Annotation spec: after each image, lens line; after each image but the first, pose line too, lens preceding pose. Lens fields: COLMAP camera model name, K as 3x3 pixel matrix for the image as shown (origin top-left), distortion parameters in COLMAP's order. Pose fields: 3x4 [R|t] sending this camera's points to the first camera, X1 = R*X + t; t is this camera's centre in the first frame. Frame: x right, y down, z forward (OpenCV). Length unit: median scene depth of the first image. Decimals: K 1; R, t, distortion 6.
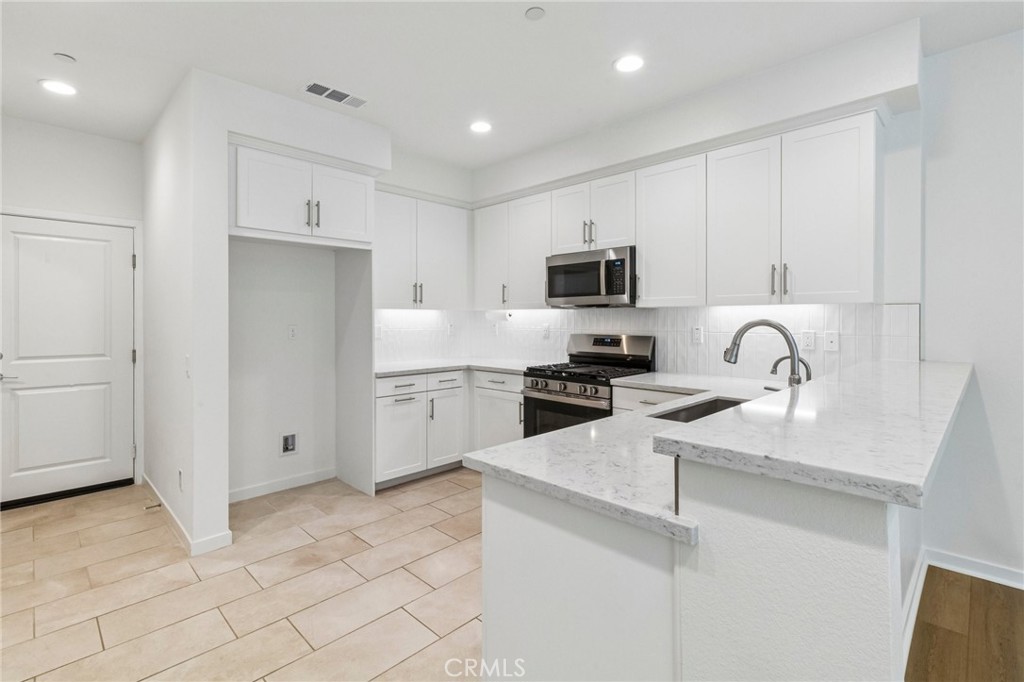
lens RADIAL K [[477.5, 0, 502.7], [0, 477.5, 326.8], [0, 0, 1]] dist [0.008080, 0.000418]
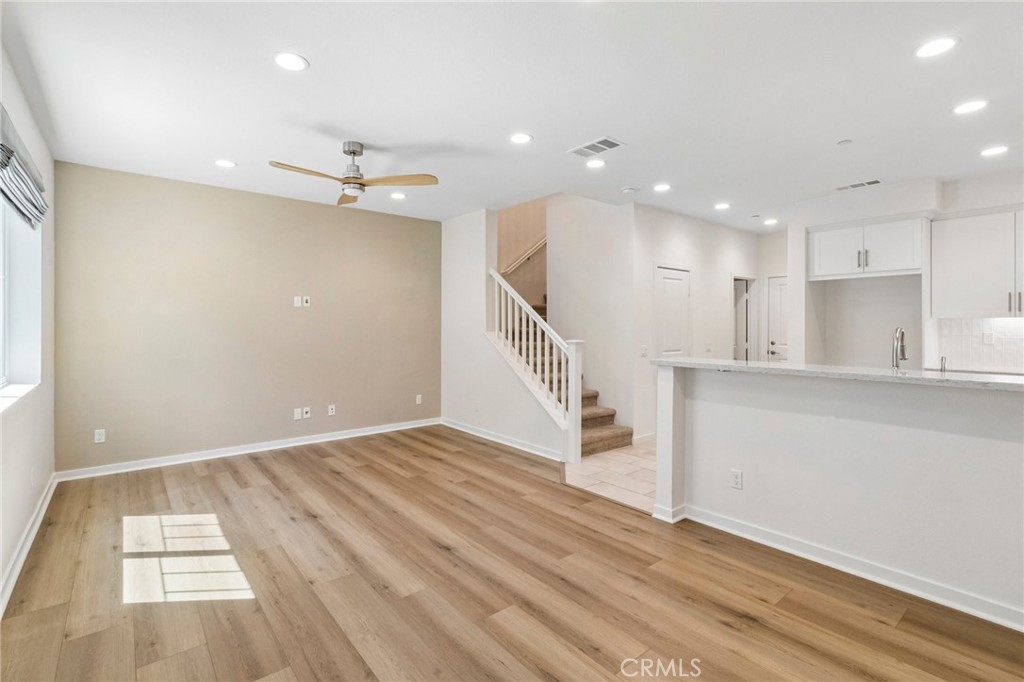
lens RADIAL K [[477.5, 0, 502.7], [0, 477.5, 326.8], [0, 0, 1]] dist [0.008080, 0.000418]
pose [[-0.110999, 0.000319, -0.993821, 1.124344], [-0.017373, 0.999847, 0.002261, 0.000460], [0.993669, 0.017516, -0.110976, 0.016790]]
